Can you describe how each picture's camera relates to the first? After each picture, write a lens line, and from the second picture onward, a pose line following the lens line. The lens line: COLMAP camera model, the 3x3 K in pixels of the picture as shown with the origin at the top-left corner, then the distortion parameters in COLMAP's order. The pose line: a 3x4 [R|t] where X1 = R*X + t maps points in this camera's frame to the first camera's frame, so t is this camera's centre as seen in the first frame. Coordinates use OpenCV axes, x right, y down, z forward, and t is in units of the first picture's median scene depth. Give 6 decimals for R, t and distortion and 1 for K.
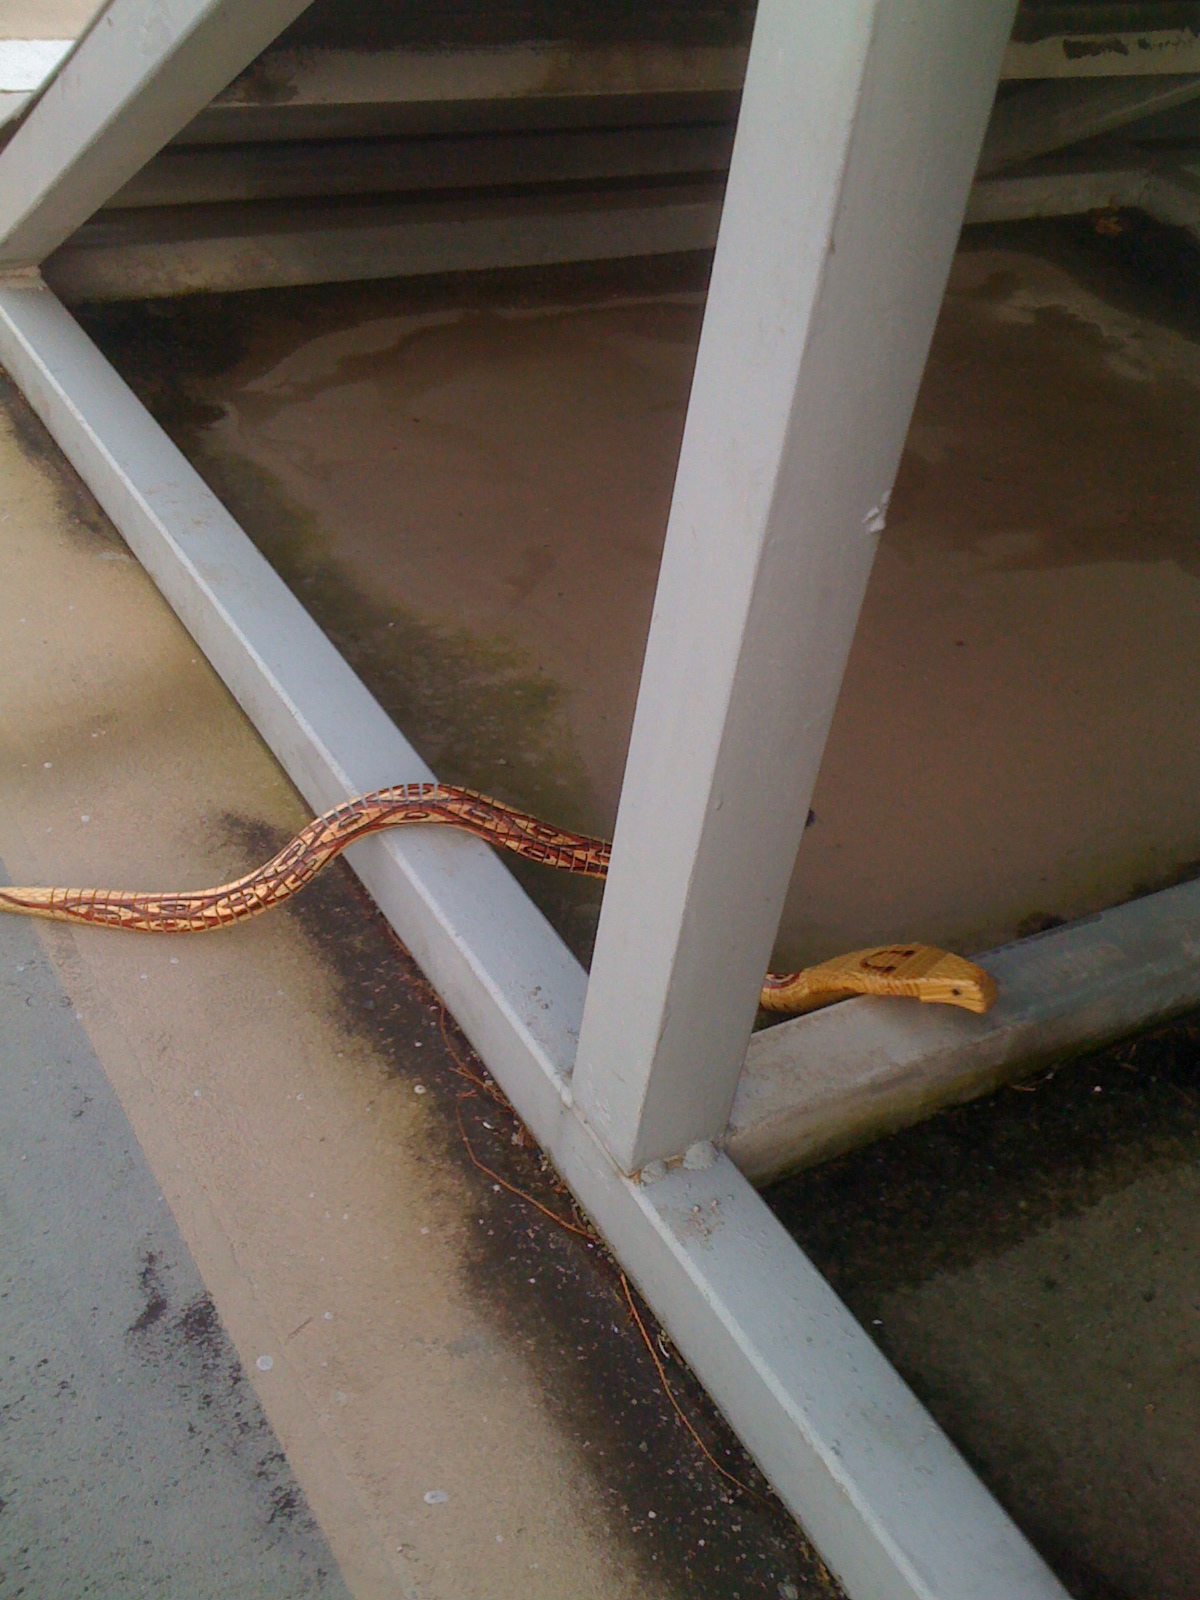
lens RADIAL K [[1794.6, 0, 600.0], [0, 1794.6, 800.0], [0, 0, 1]] dist [0.140463, -0.270076]
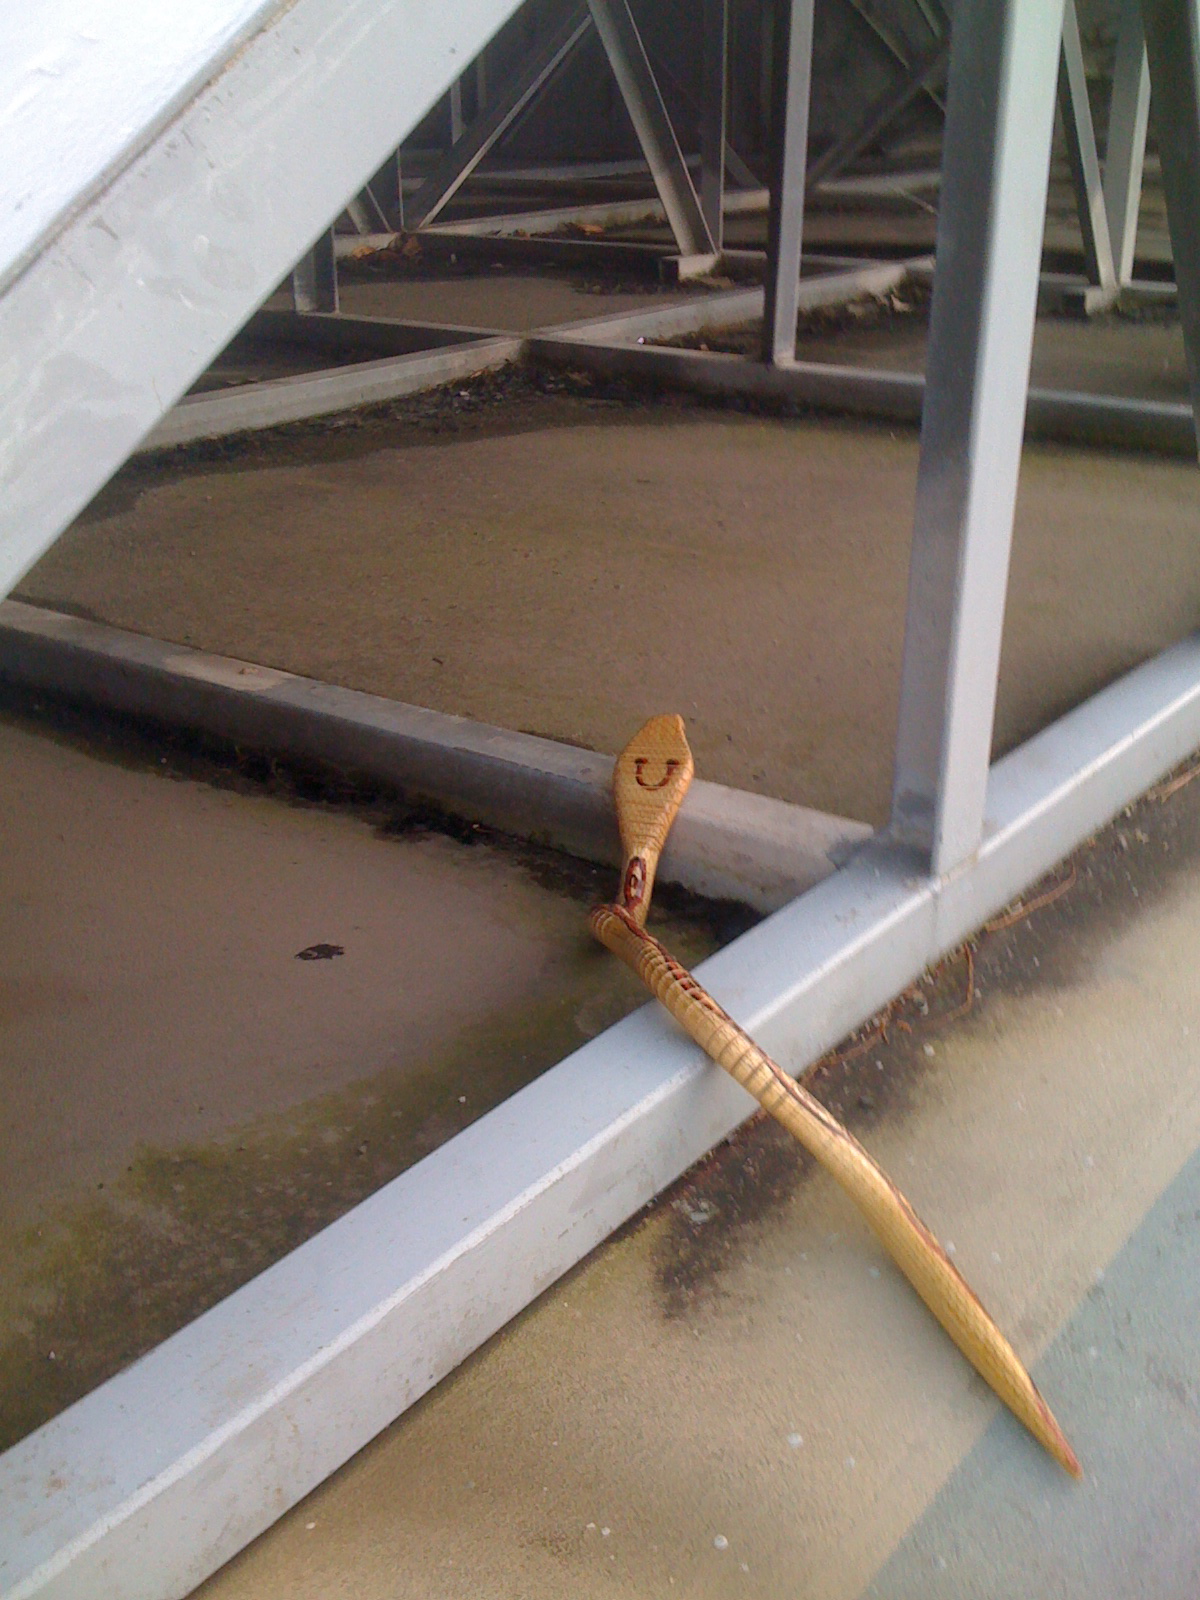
lens RADIAL K [[1794.6, 0, 600.0], [0, 1794.6, 800.0], [0, 0, 1]] dist [0.140463, -0.270076]
pose [[-0.391603, -0.476902, 0.786900, -0.630504], [0.518413, 0.592194, 0.616890, -0.532512], [-0.760194, 0.649516, 0.015327, 0.868247]]
